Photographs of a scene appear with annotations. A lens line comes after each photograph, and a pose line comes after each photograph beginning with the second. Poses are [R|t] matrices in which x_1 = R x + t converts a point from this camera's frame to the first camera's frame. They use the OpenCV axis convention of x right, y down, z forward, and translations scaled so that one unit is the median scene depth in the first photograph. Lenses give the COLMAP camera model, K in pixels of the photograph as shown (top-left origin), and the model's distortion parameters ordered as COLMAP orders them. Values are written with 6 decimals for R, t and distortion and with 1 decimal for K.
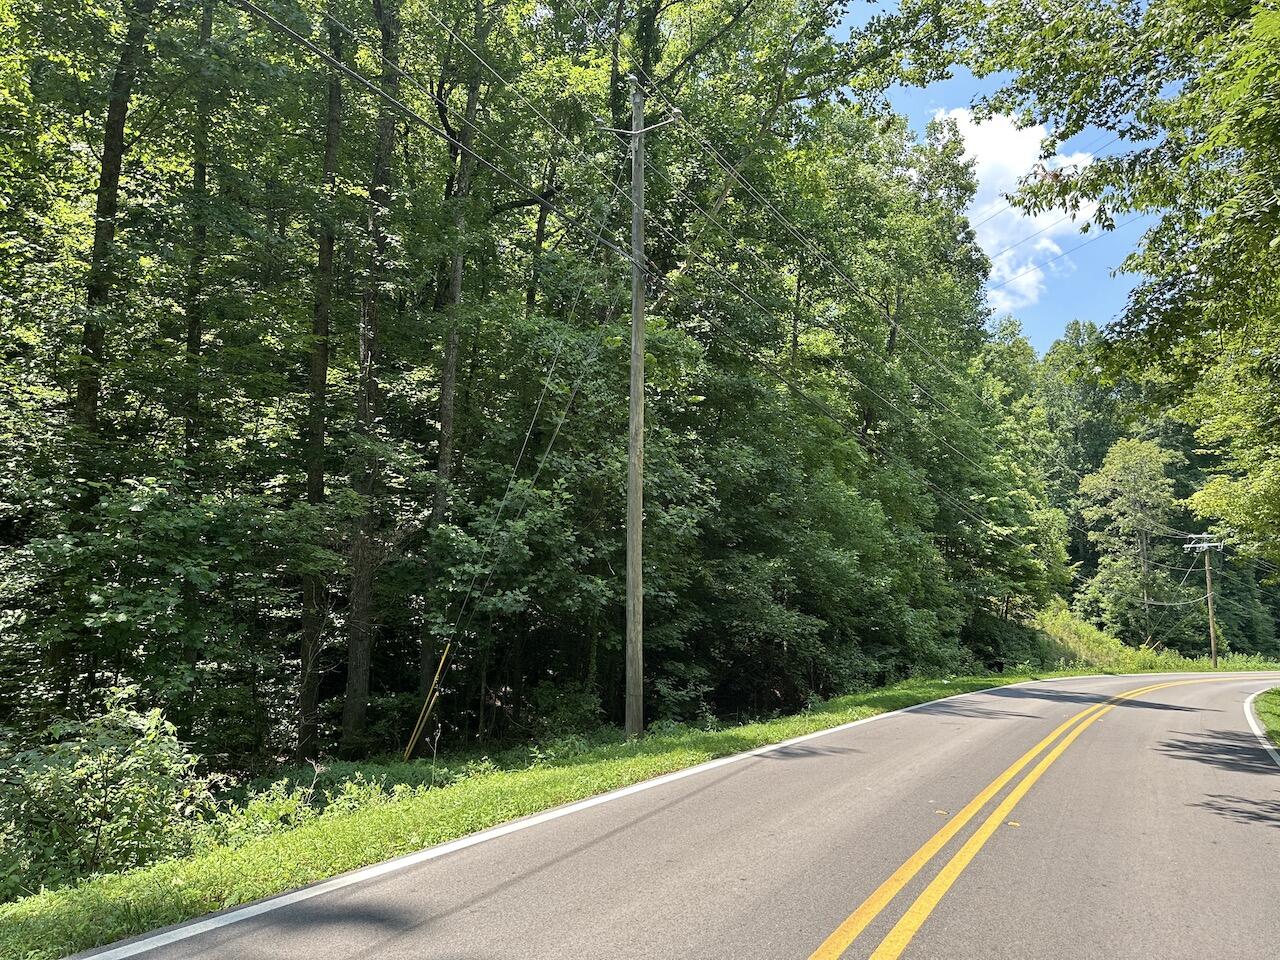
lens RADIAL K [[845.0, 0, 640.0], [0, 845.0, 480.0], [0, 0, 1]] dist [0.059462, -0.098461]
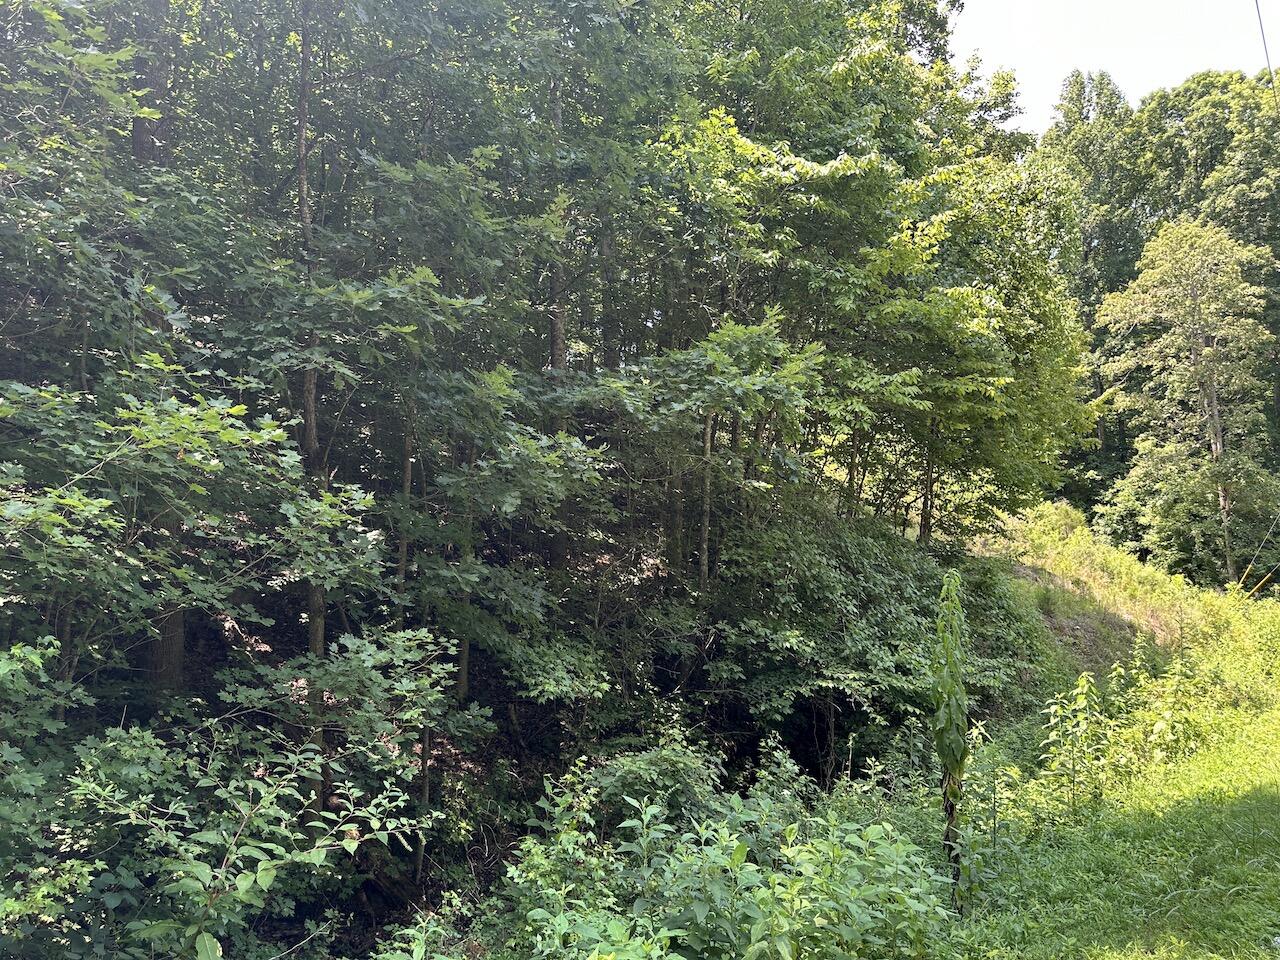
lens RADIAL K [[876.5, 0, 640.0], [0, 876.5, 480.0], [0, 0, 1]] dist [0.002140, -0.021238]
pose [[0.998066, -0.062134, 0.001640, 0.350807], [0.062015, 0.997236, 0.040924, 0.130850], [-0.004178, -0.040743, 0.999161, 0.712699]]
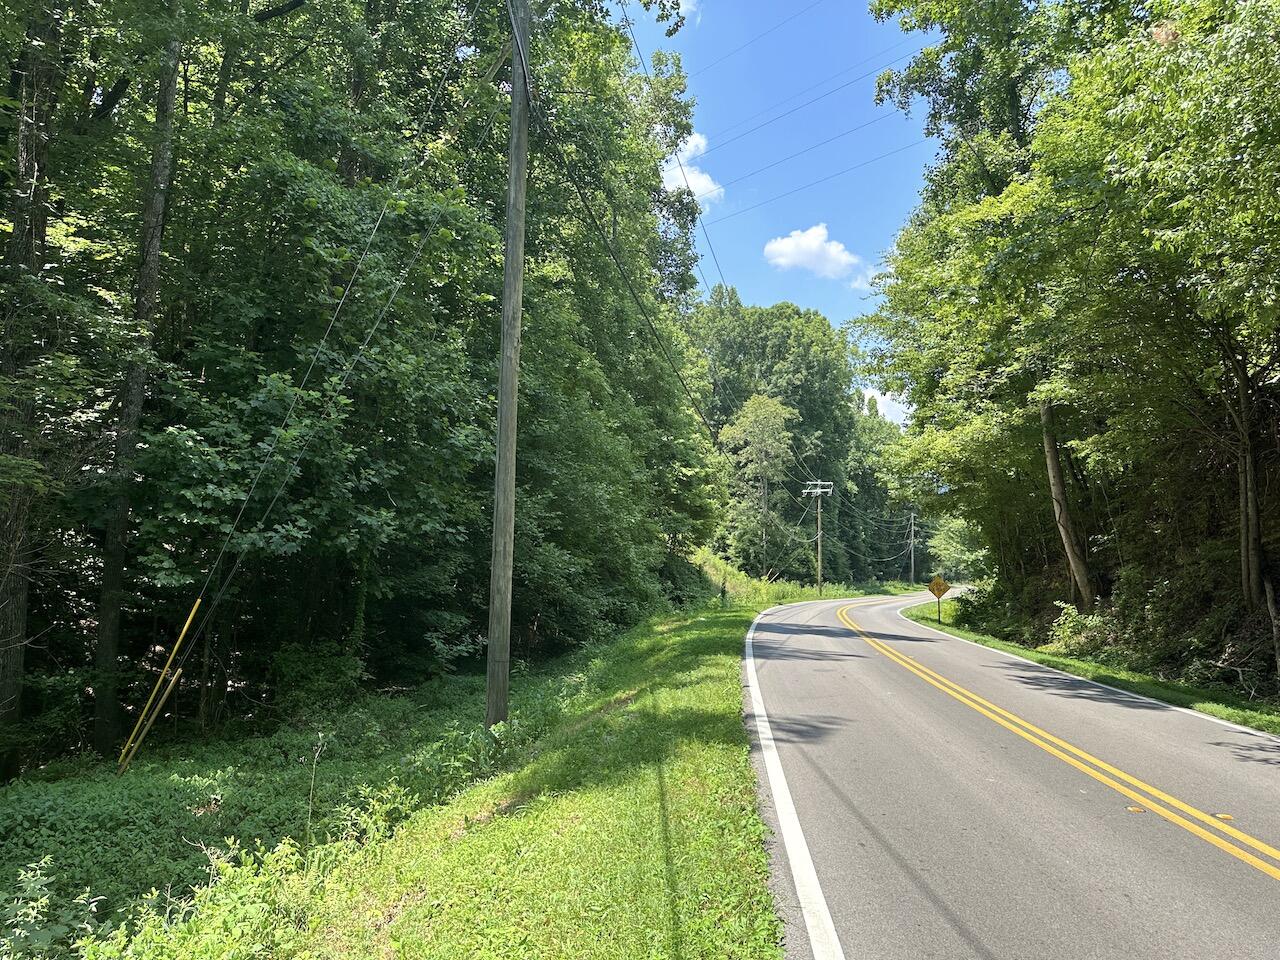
lens RADIAL K [[845.0, 0, 640.0], [0, 845.0, 480.0], [0, 0, 1]] dist [0.059462, -0.098461]
pose [[0.906376, 0.032282, 0.421237, -0.065968], [-0.063389, 0.996181, 0.060051, 0.010840], [-0.417689, -0.081131, 0.904961, 0.078606]]
